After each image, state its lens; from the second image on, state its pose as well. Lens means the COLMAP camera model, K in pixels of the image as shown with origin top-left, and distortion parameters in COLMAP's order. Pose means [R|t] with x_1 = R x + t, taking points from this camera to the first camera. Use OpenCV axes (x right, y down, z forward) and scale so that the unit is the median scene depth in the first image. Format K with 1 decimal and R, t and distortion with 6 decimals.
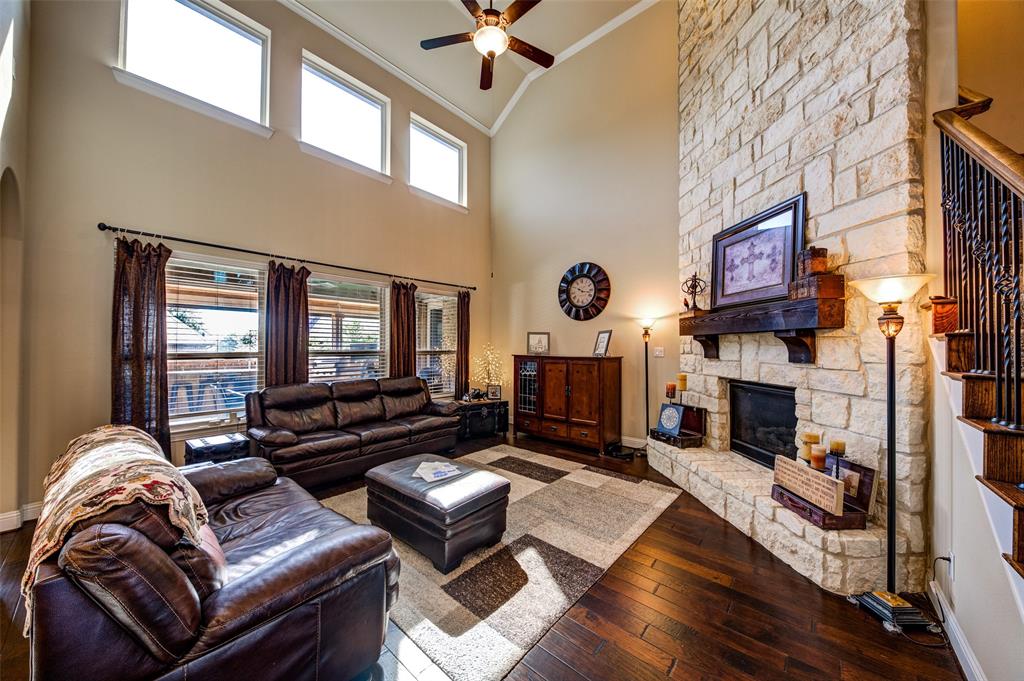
lens RADIAL K [[353.8, 0, 512.0], [0, 353.8, 340.5], [0, 0, 1]] dist [0.000462, -0.000035]
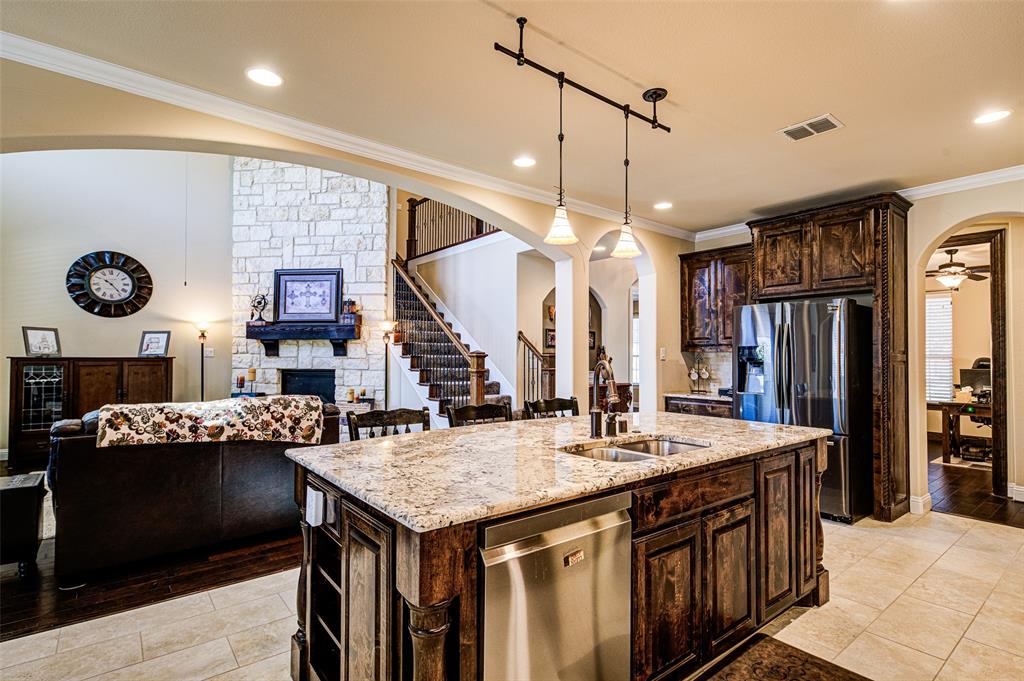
lens RADIAL K [[505.5, 0, 512.0], [0, 505.5, 340.5], [0, 0, 1]] dist [0.012932, -0.000023]
pose [[0.163460, 0.025196, 0.986228, -1.297995], [-0.018176, 0.999581, -0.022525, 0.017300], [-0.986383, -0.014244, 0.163849, -0.283251]]
